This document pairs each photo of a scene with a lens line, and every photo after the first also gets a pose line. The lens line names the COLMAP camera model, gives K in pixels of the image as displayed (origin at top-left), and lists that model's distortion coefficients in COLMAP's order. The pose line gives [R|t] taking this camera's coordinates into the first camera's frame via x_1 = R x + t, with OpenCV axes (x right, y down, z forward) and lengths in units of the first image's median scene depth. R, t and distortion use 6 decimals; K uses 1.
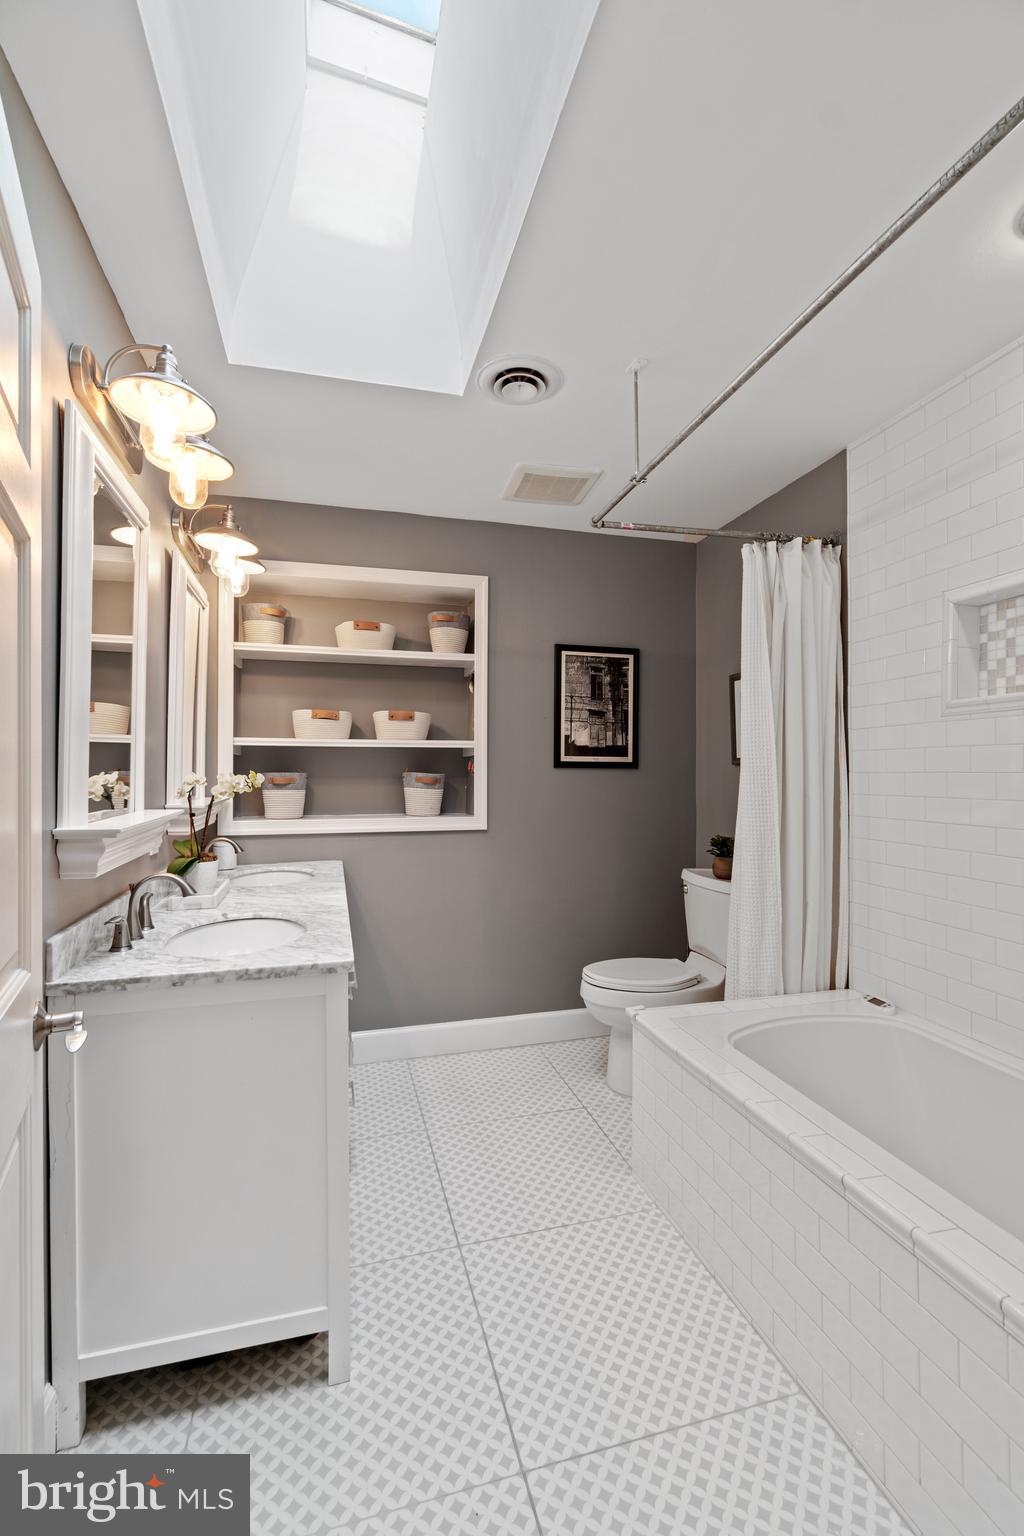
lens RADIAL K [[677.0, 0, 512.0], [0, 677.0, 768.0], [0, 0, 1]] dist [0.025650, -0.000036]
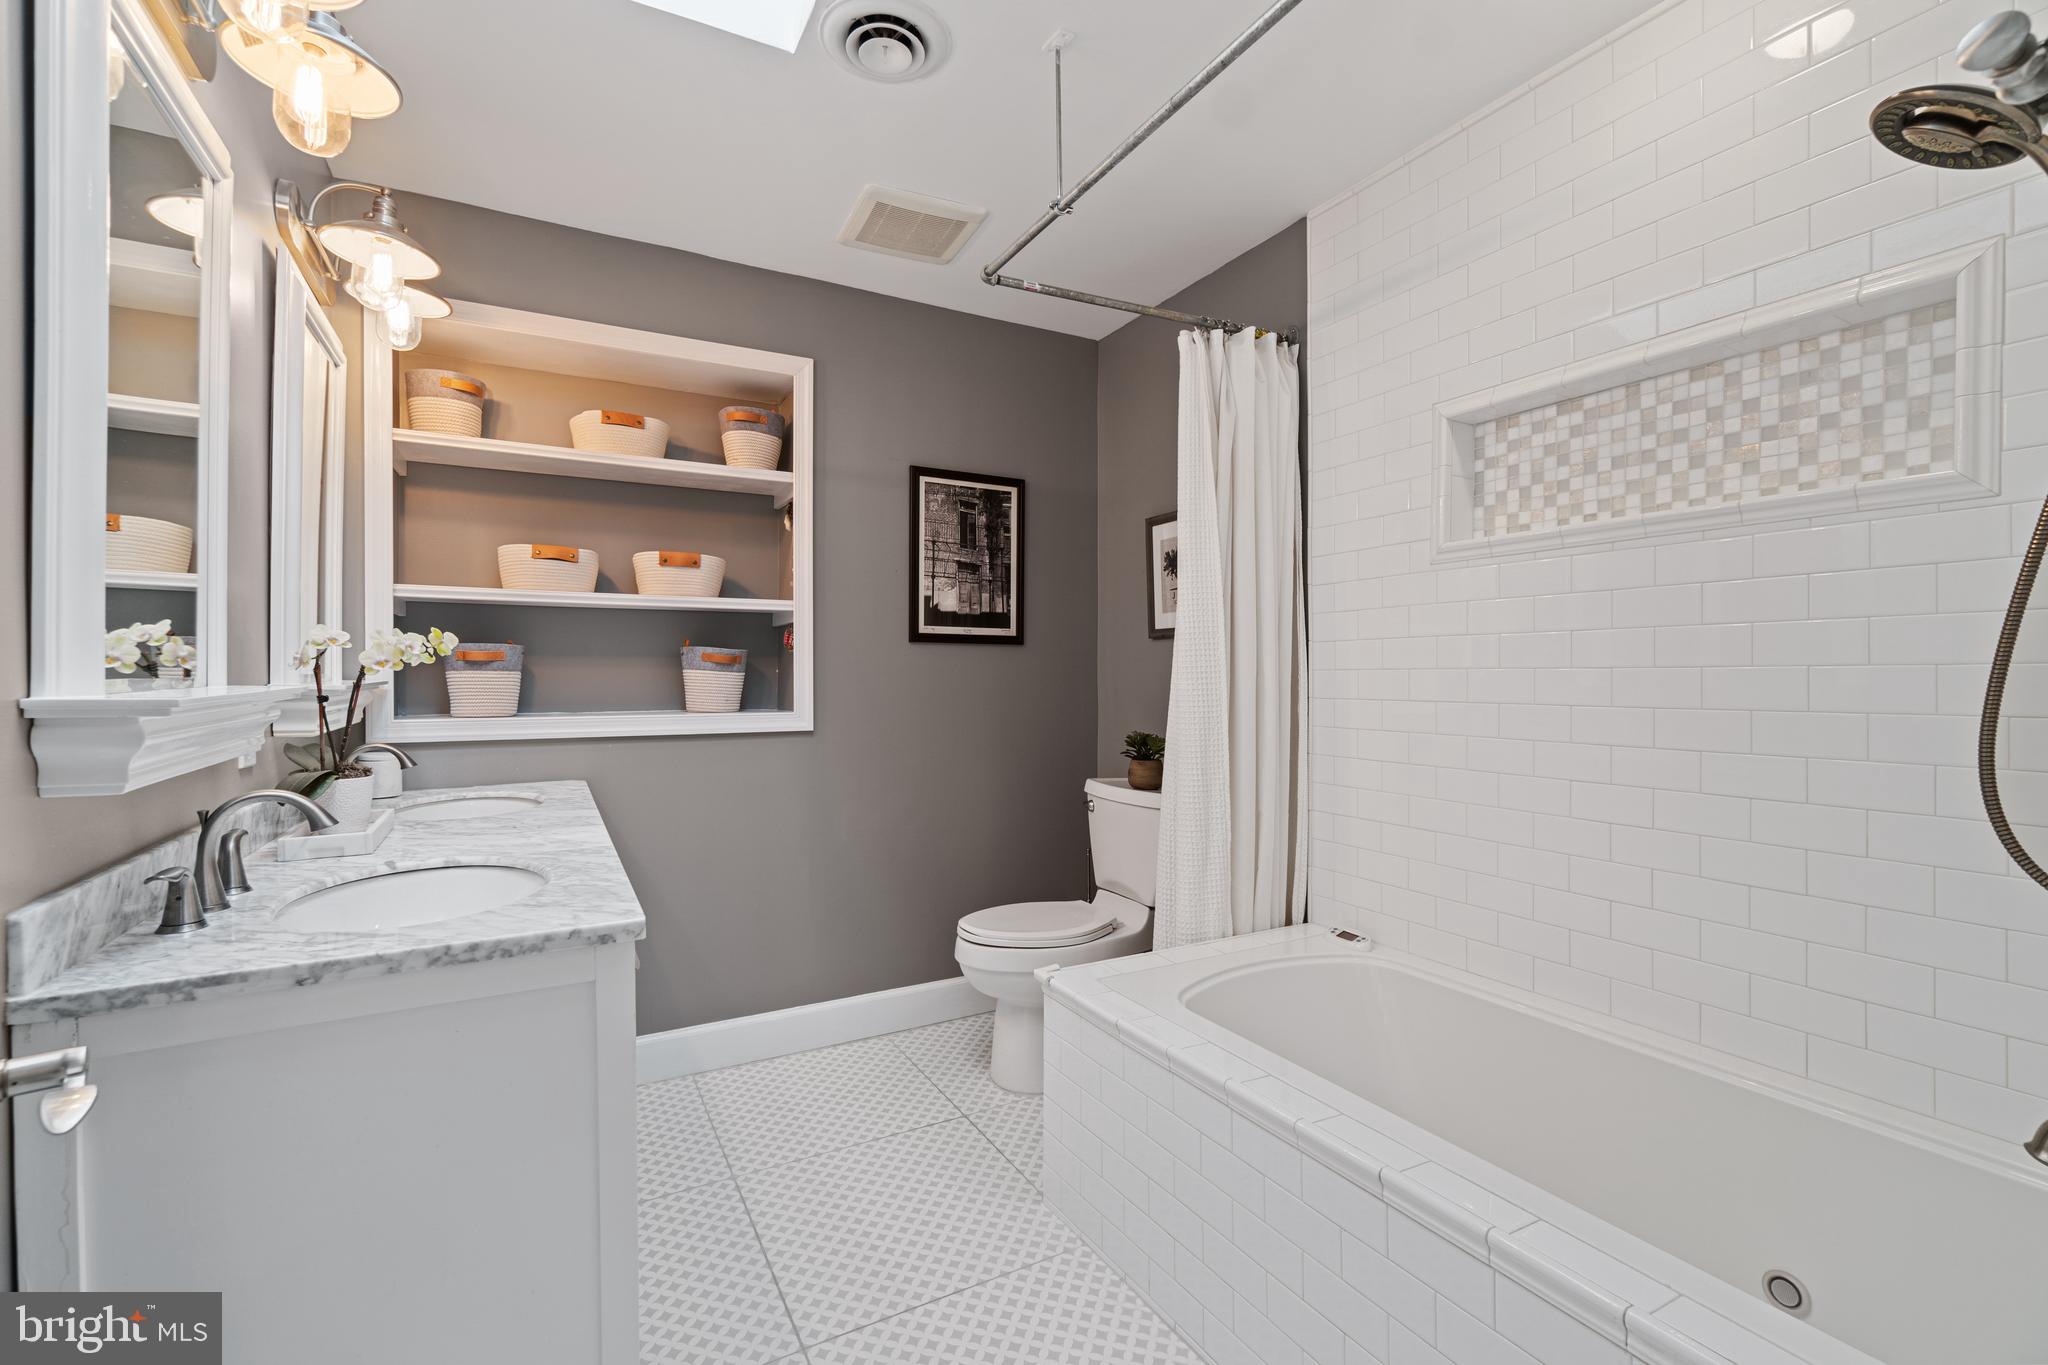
lens RADIAL K [[898.4, 0, 1019.0], [0, 898.4, 677.4], [0, 0, 1]] dist [0.015571, 0.000112]
pose [[0.974019, -0.002917, 0.226448, -0.053299], [0.000106, 0.999923, 0.012427, 0.034743], [-0.226467, -0.012080, 0.973944, 0.089527]]
